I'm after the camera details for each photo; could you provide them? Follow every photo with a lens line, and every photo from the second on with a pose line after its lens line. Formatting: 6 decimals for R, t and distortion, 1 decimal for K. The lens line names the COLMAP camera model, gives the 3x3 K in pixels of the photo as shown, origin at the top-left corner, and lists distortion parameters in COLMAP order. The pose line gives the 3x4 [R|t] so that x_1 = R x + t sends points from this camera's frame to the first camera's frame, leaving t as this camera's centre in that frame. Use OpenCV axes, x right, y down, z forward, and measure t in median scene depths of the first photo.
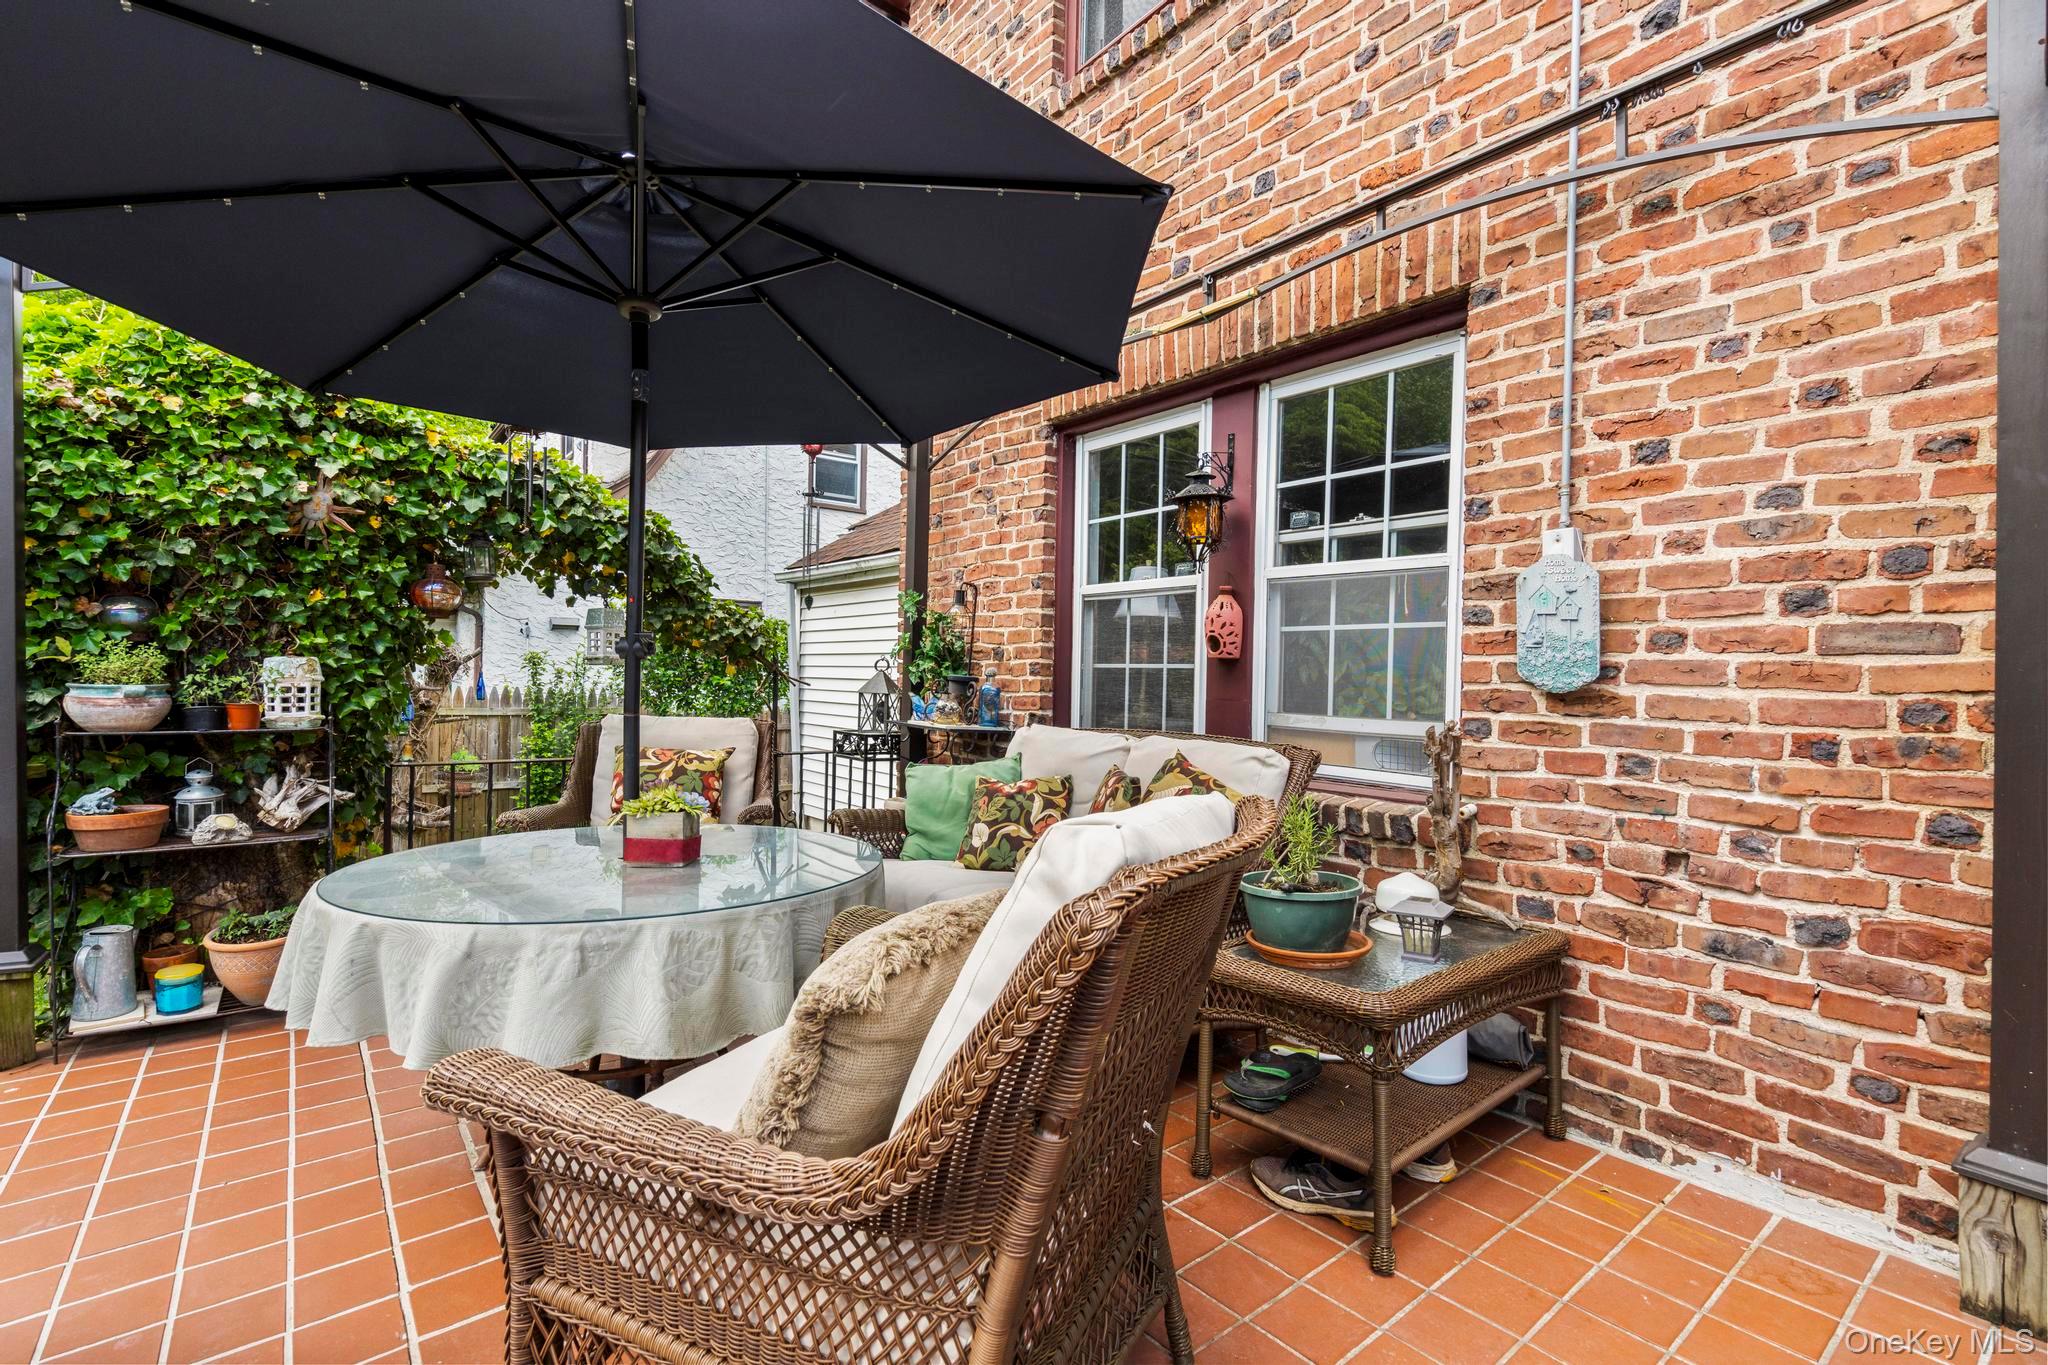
lens RADIAL K [[920.3, 0, 1028.5], [0, 920.3, 689.7], [0, 0, 1]] dist [-0.008077, 0.004679]
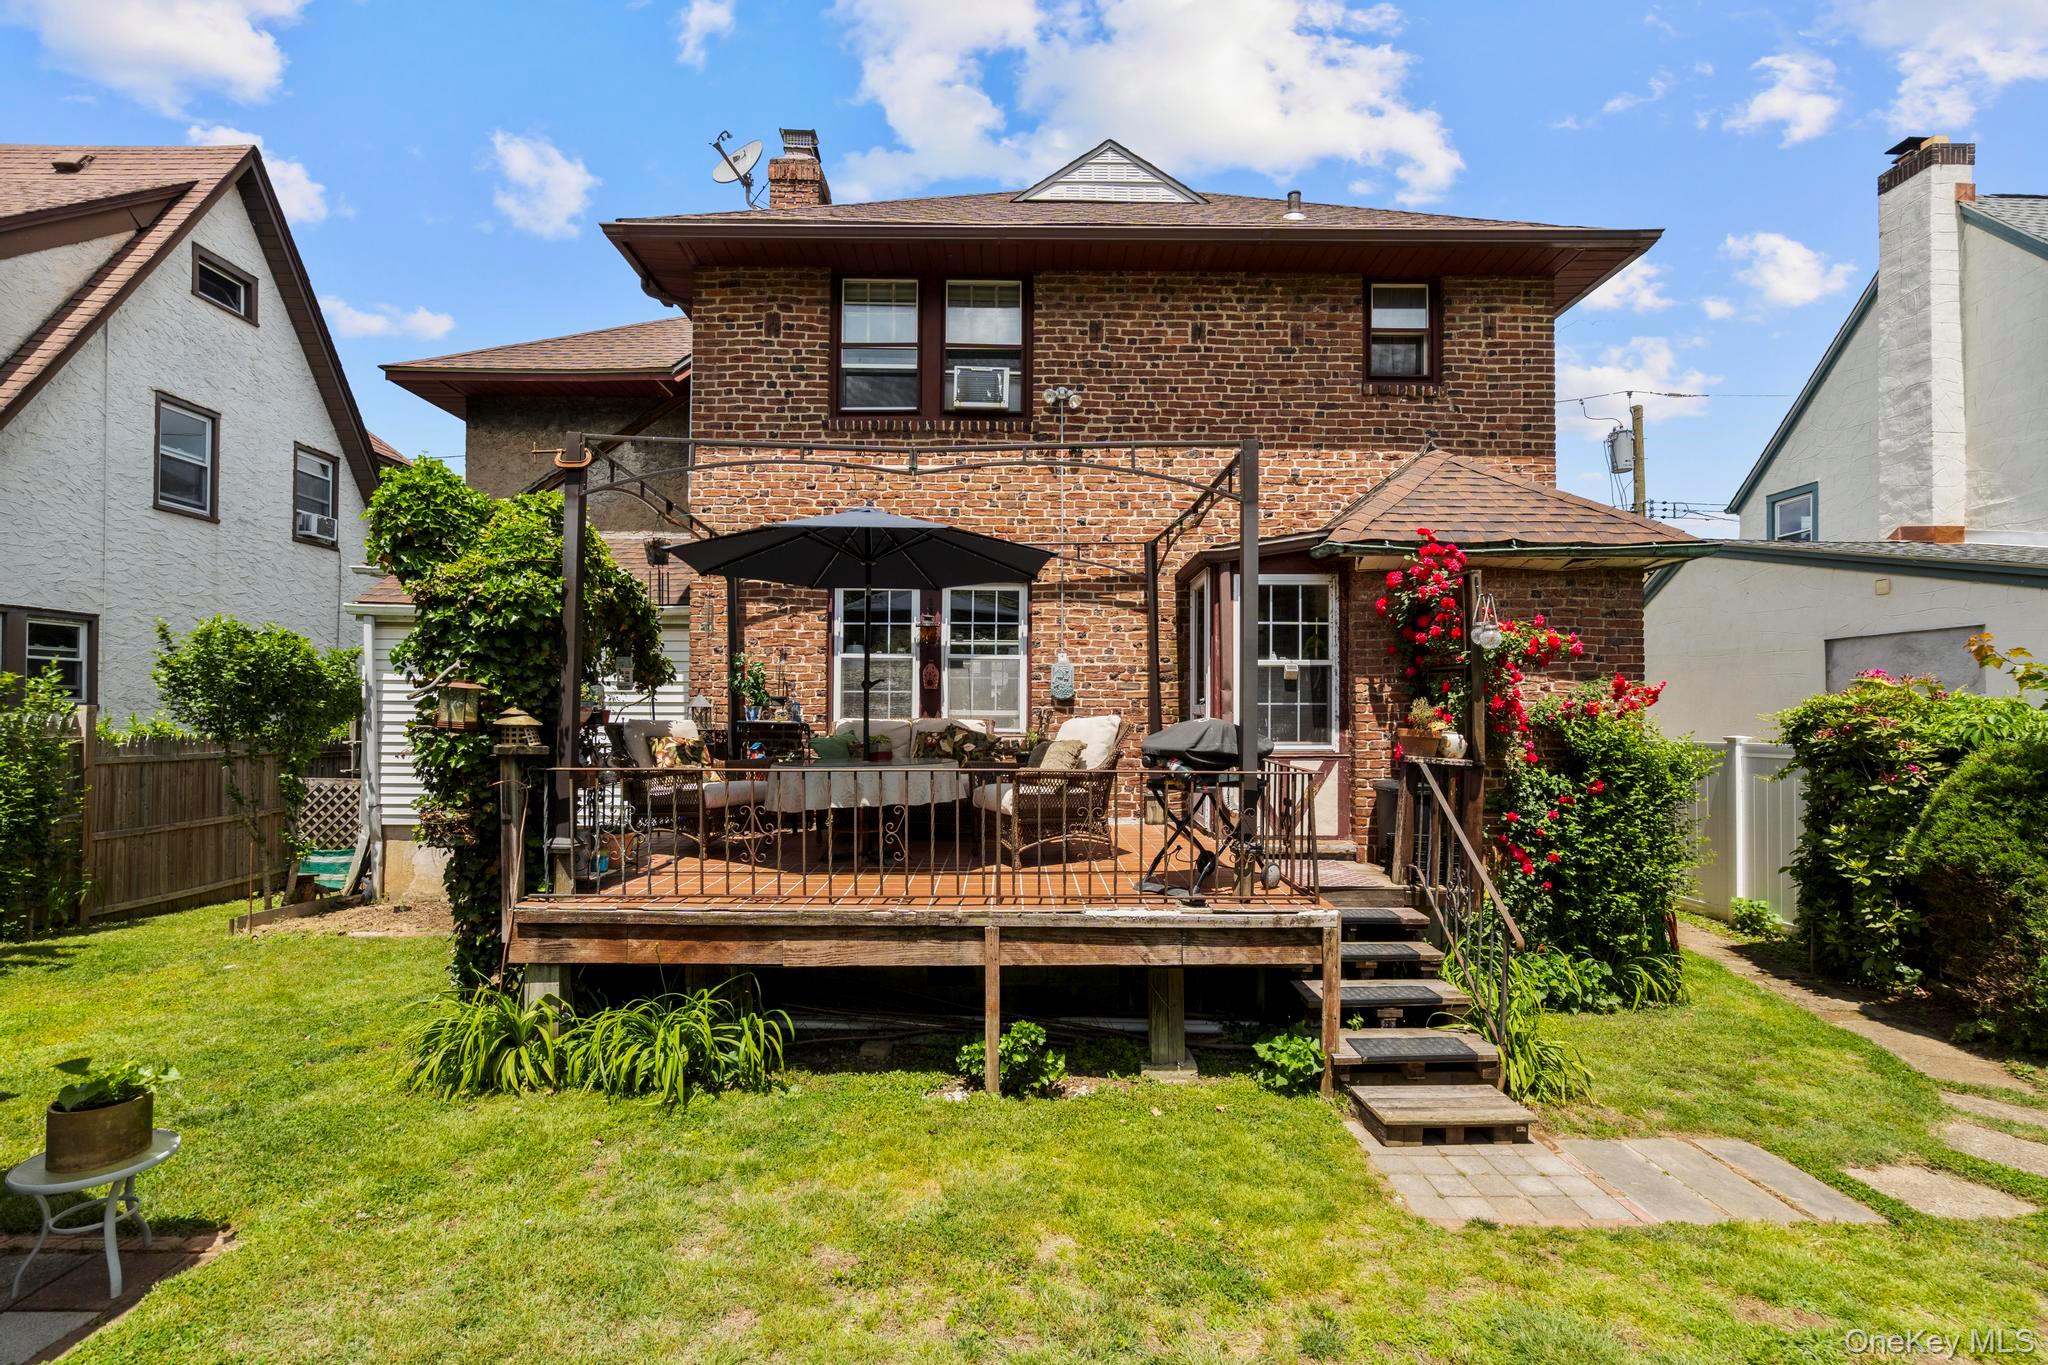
lens RADIAL K [[920.3, 0, 1030.6], [0, 920.3, 701.1], [0, 0, 1]] dist [-0.008077, 0.004679]
pose [[0.609232, -0.005667, 0.792972, -2.211014], [0.017533, 0.999826, -0.006325, 0.027646], [-0.792799, 0.017757, 0.609225, -1.019436]]
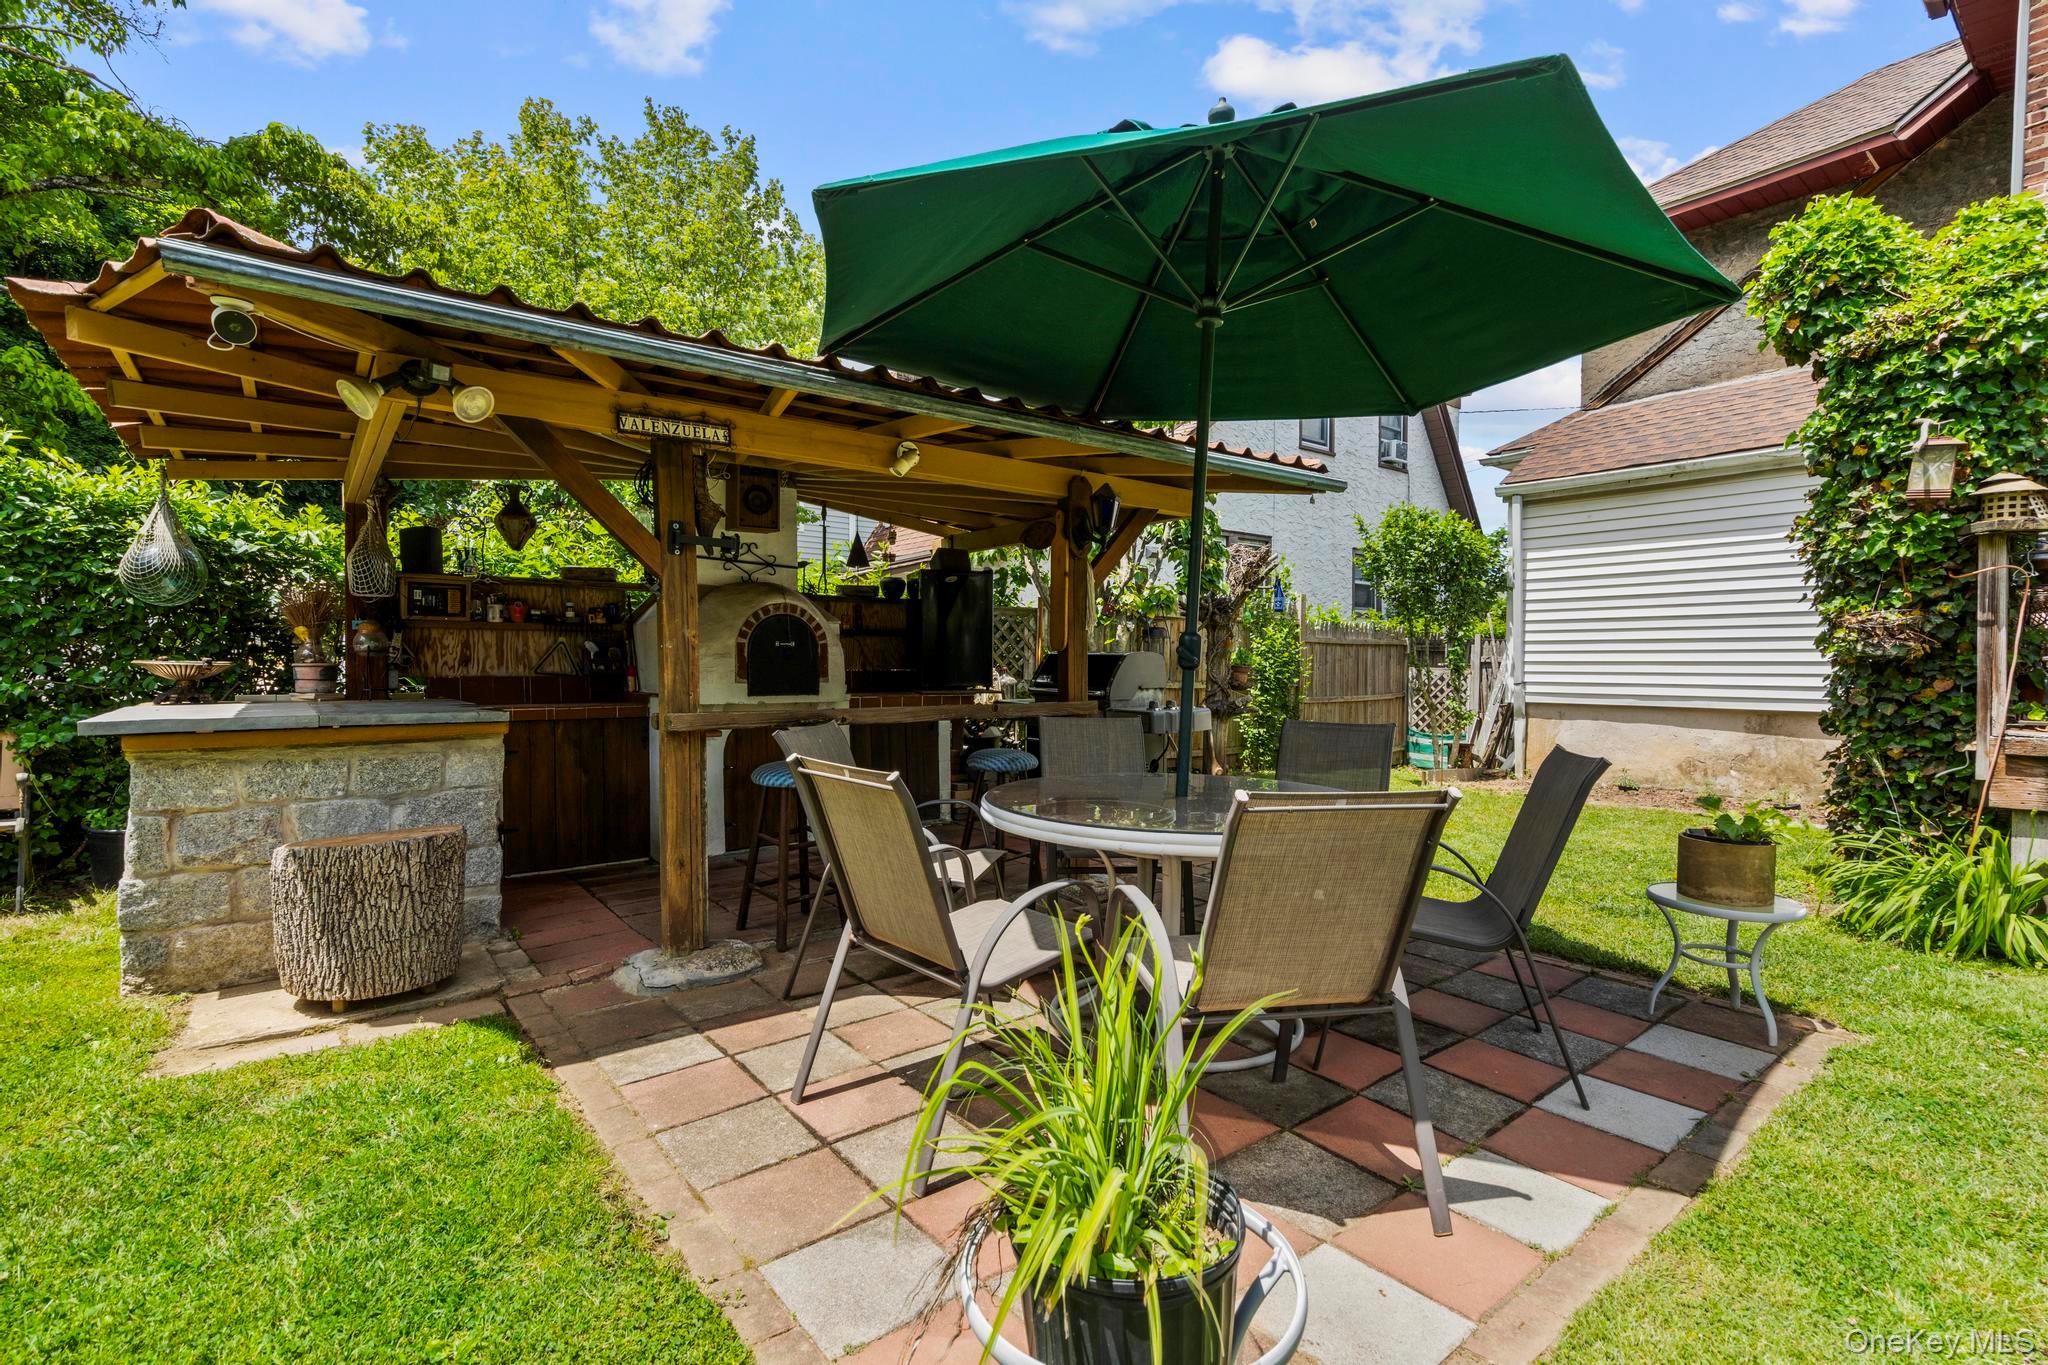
lens RADIAL K [[920.3, 0, 1018.2], [0, 920.3, 684.9], [0, 0, 1]] dist [-0.008077, 0.004679]
pose [[0.999779, -0.018809, -0.009349, -2.936369], [0.018905, 0.999769, 0.010238, 0.316950], [0.009154, -0.010413, 0.999904, -0.440483]]
